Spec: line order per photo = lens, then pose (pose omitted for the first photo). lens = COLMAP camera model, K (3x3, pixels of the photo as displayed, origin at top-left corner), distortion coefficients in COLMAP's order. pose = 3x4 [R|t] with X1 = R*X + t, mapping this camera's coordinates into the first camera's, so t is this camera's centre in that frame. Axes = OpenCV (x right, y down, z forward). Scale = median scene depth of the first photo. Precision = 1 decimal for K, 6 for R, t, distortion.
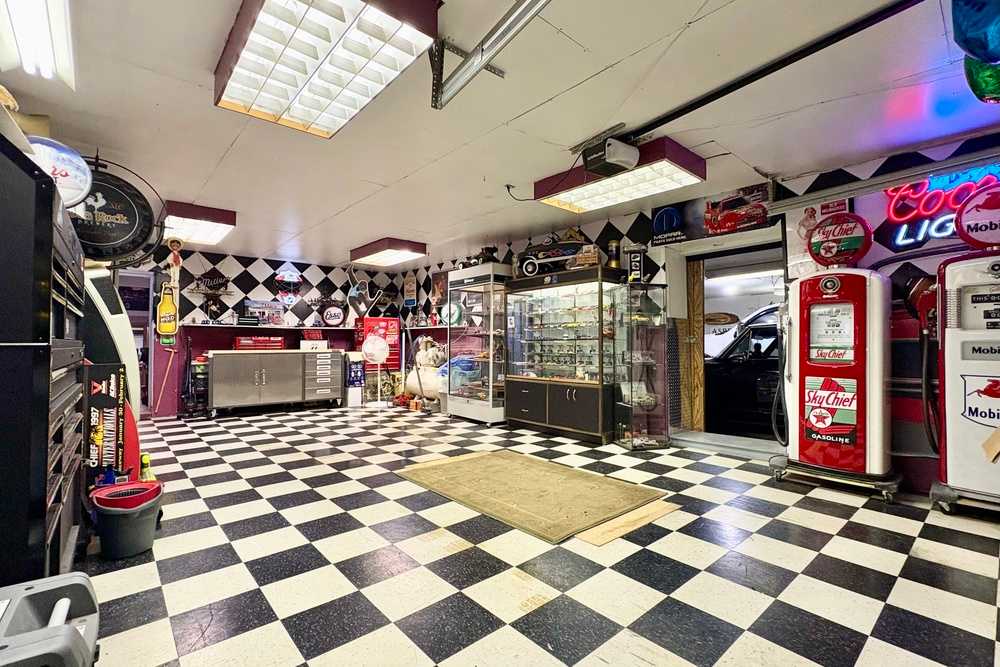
lens RADIAL K [[439.8, 0, 504.1], [0, 439.8, 335.6], [0, 0, 1]] dist [0.000642, 0.000245]
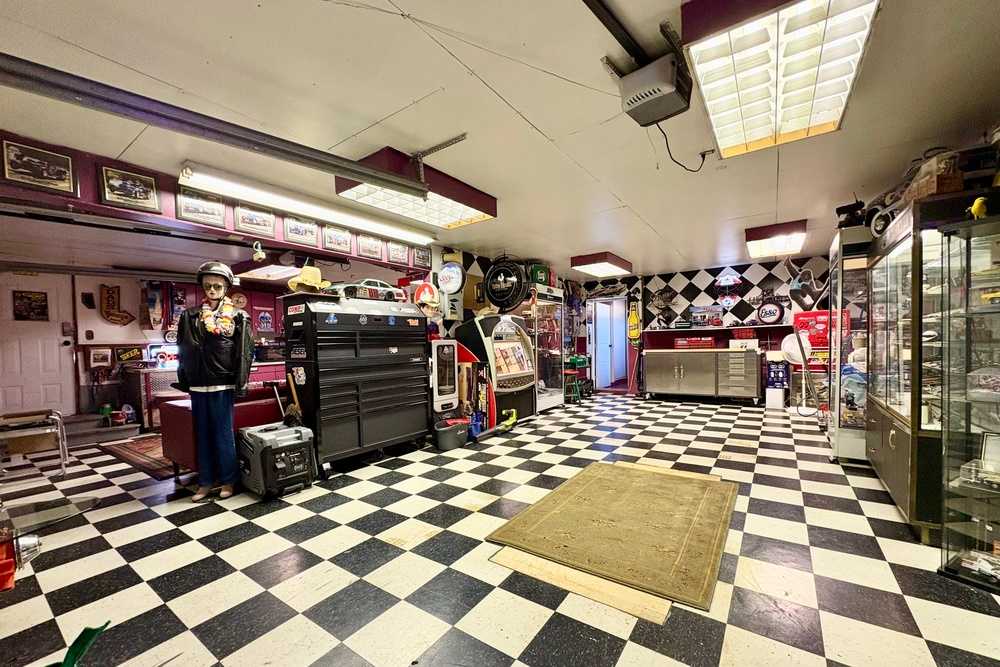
lens RADIAL K [[391.2, 0, 518.1], [0, 391.2, 356.4], [0, 0, 1]] dist [-0.000846, -0.000007]
pose [[0.259231, 0.026687, -0.965447, 0.616330], [0.044568, 0.998223, 0.039560, -0.017167], [0.964787, -0.053283, 0.257580, 0.476738]]
